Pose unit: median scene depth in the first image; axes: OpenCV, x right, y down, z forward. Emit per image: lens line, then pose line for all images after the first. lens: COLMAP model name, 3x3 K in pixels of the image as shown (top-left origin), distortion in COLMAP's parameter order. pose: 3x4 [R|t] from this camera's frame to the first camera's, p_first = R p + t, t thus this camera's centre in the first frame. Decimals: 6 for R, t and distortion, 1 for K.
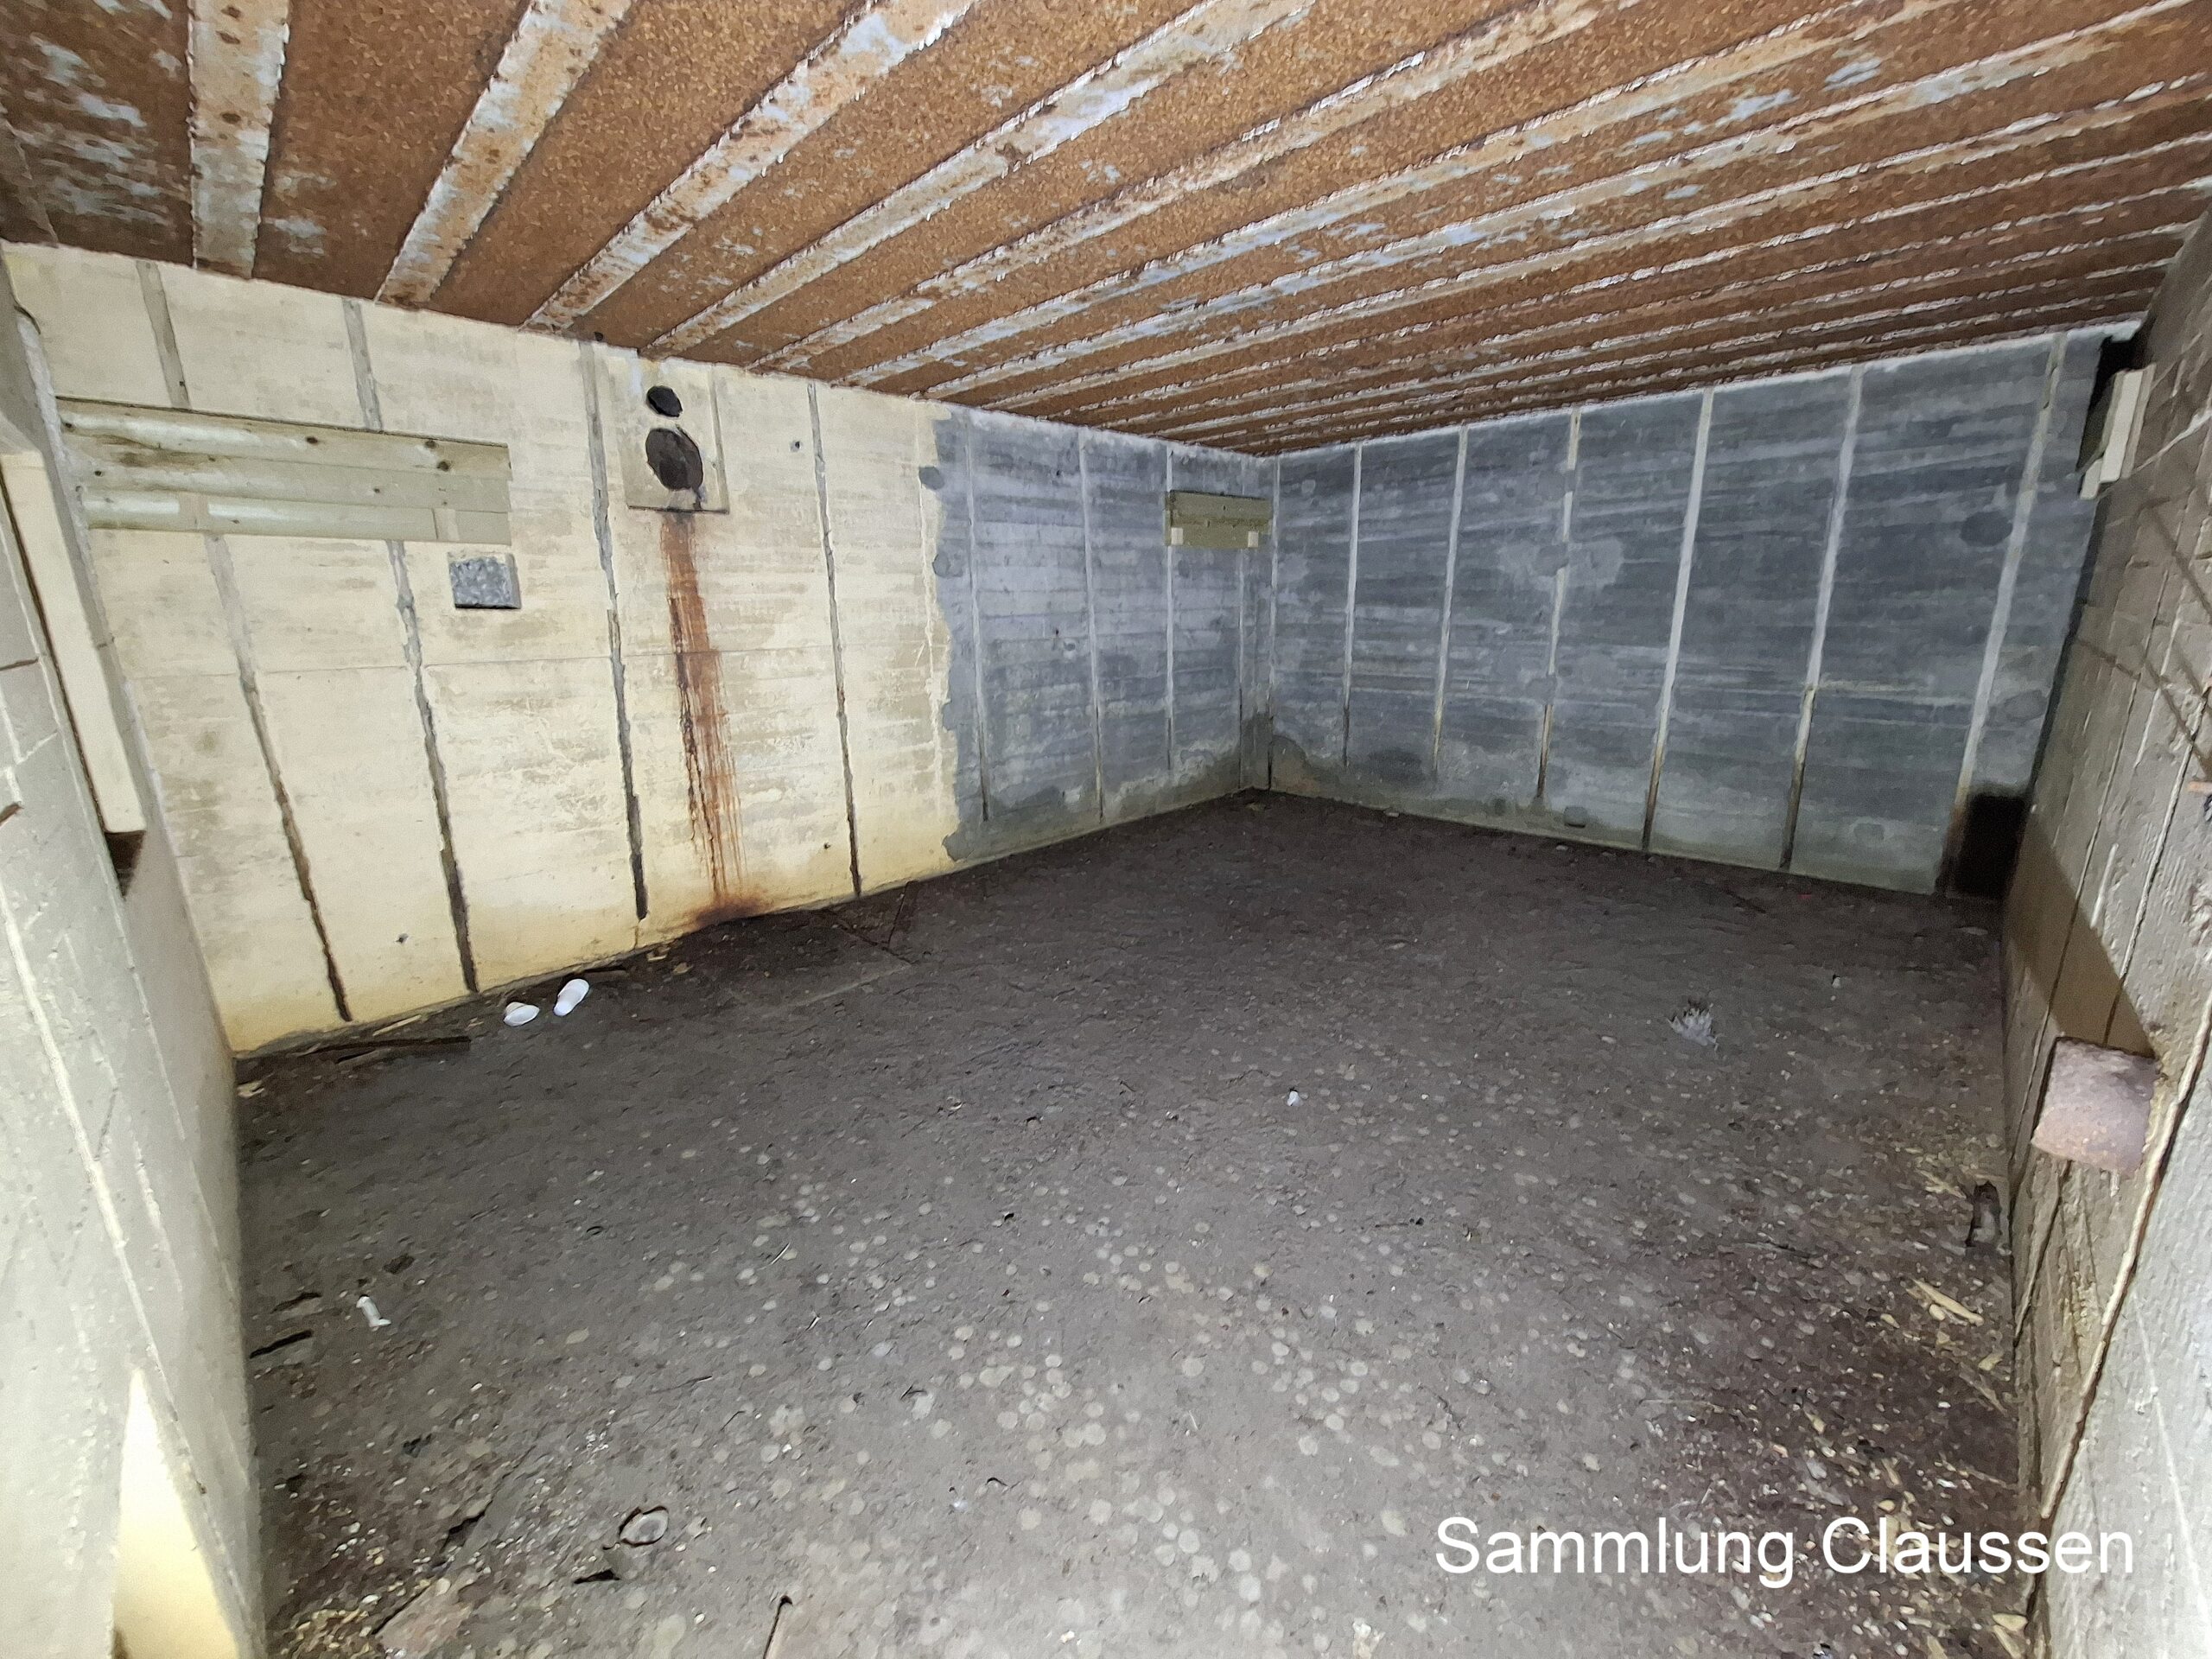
lens RADIAL K [[877.6, 0, 1098.3], [0, 877.6, 824.8], [0, 0, 1]] dist [0.000606, -0.000013]
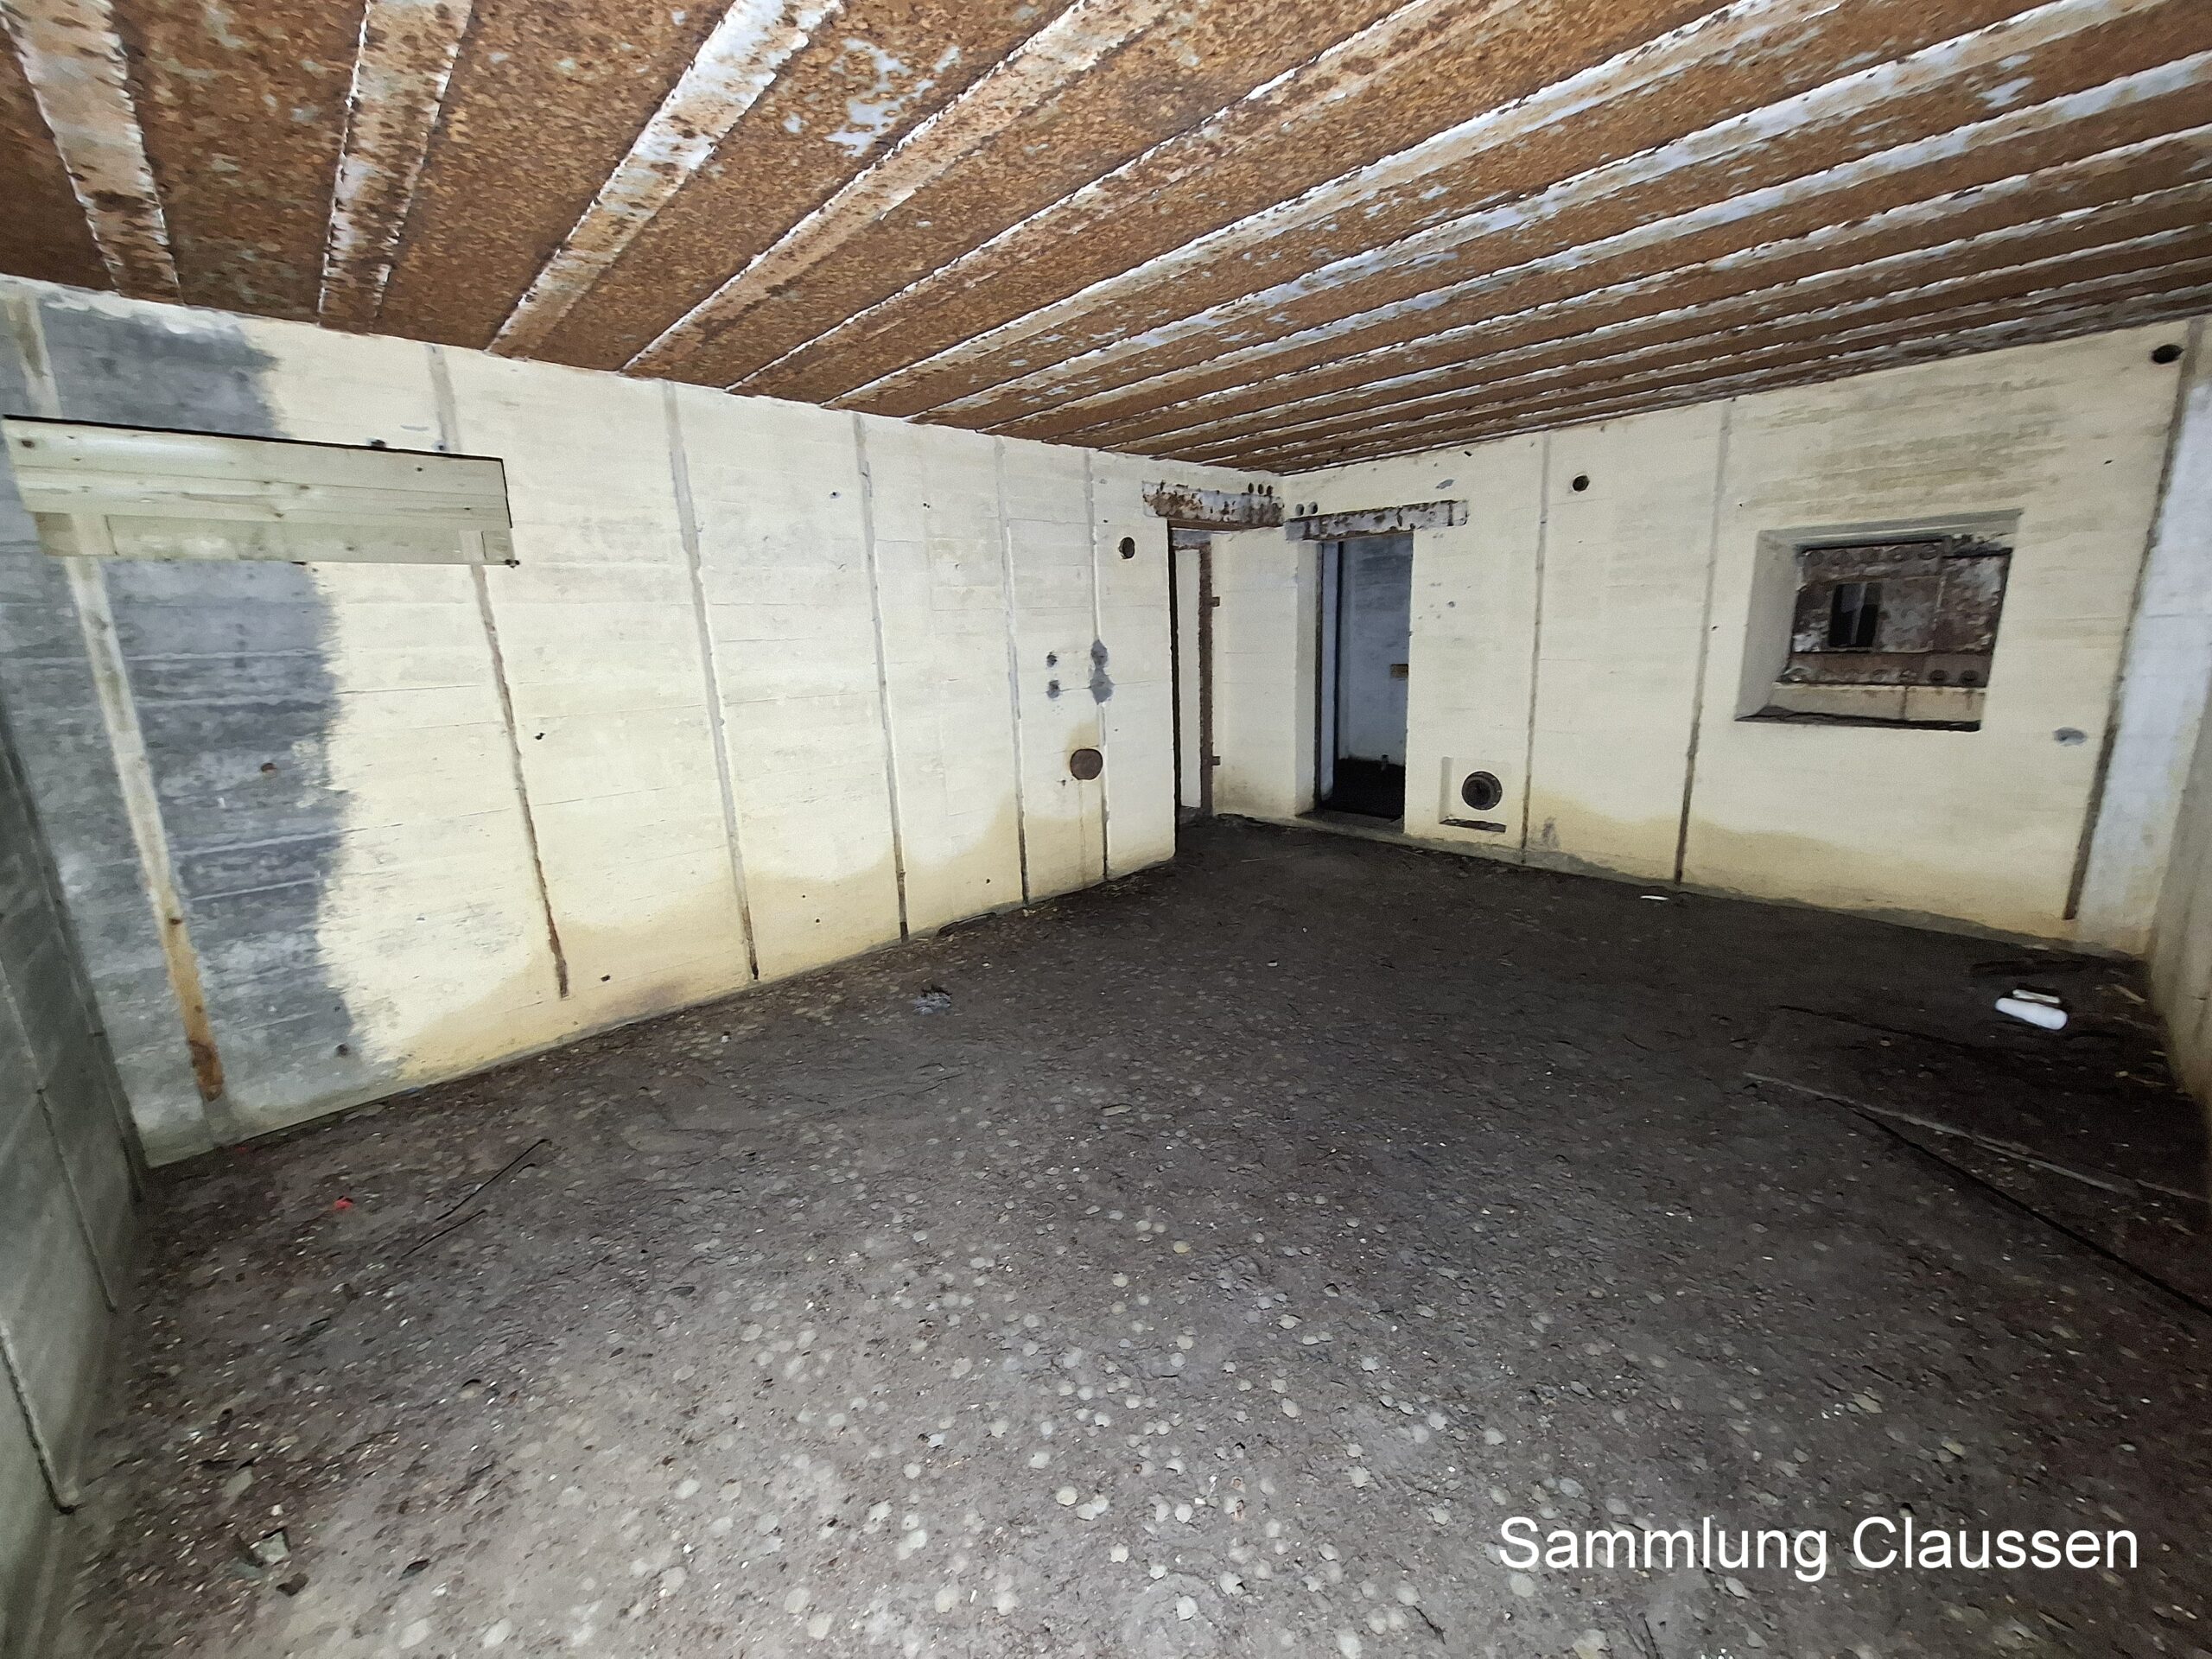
lens RADIAL K [[877.6, 0, 1098.3], [0, 877.6, 824.8], [0, 0, 1]] dist [0.000606, -0.000013]
pose [[-0.998412, 0.050115, 0.025748, 0.774790], [0.056334, 0.895606, 0.441267, -0.934189], [-0.000946, 0.442017, -0.897006, 3.646926]]
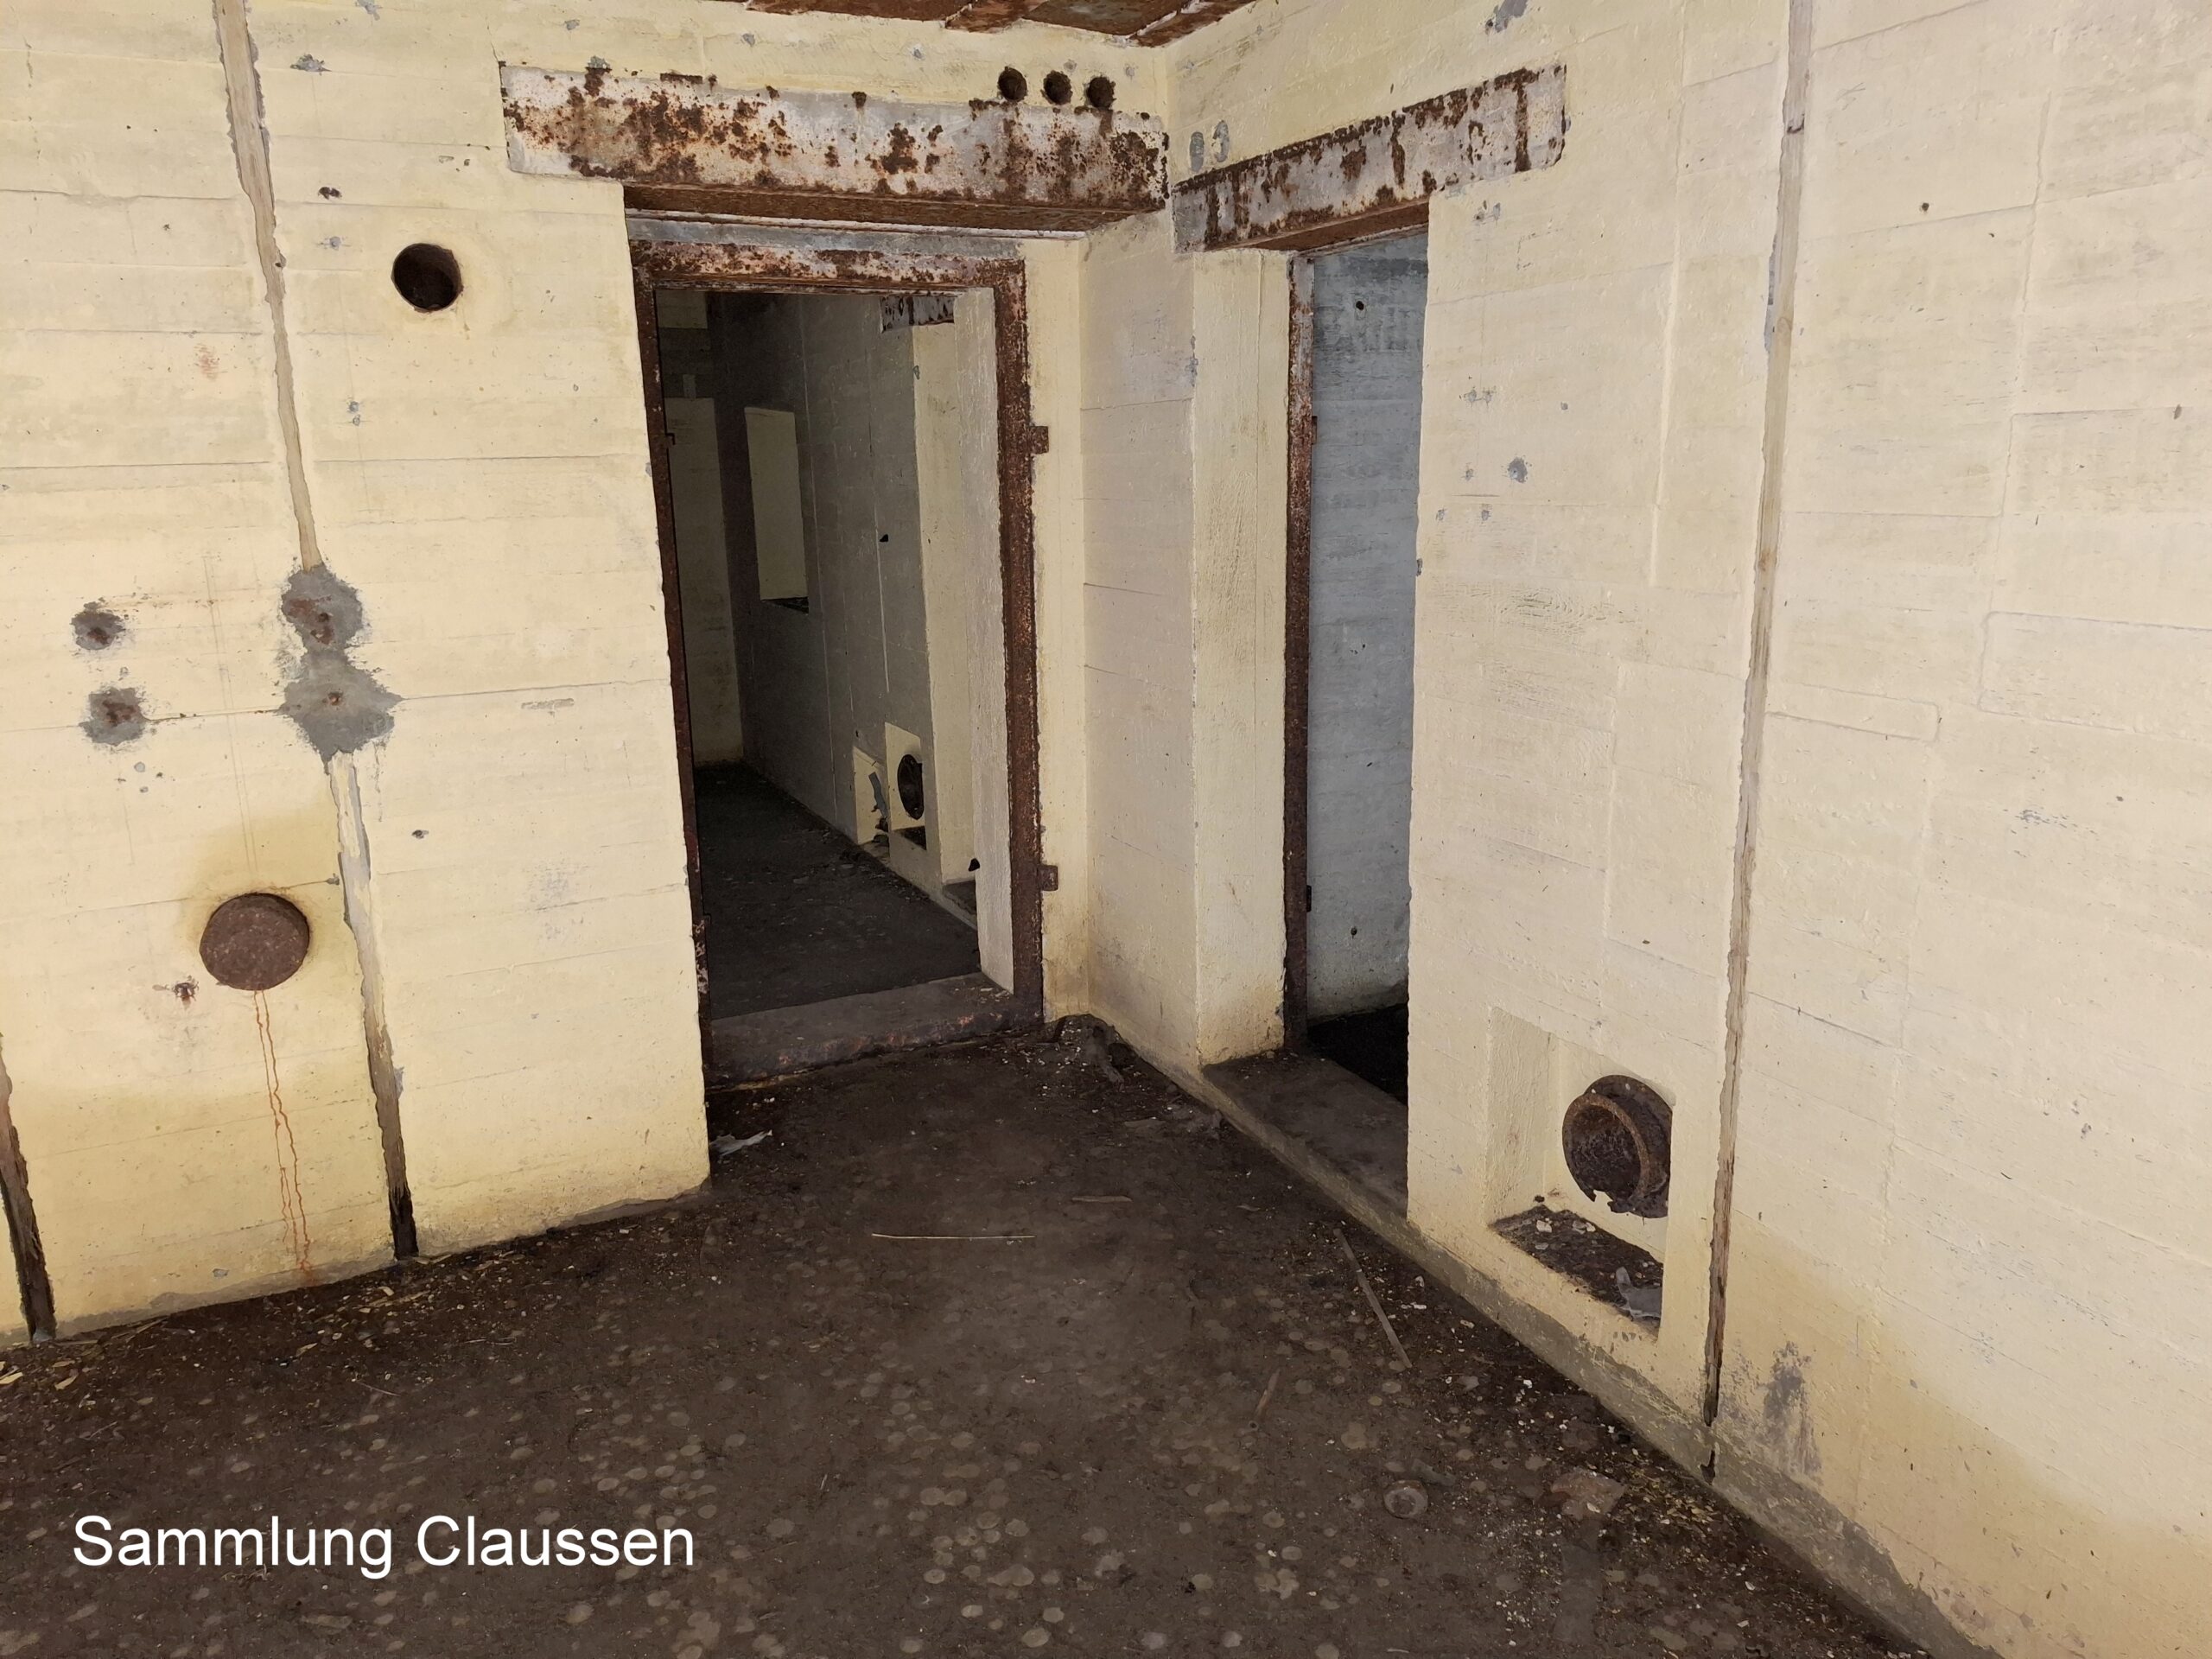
lens RADIAL K [[1522.5, 0, 1106.0], [0, 1522.5, 829.5], [0, 0, 1]] dist [0.094629, -0.100475]
pose [[-0.943741, -0.038122, 0.328481, -0.644468], [0.116560, 0.891232, 0.438314, -0.553259], [-0.309462, 0.451943, -0.836649, 1.915458]]
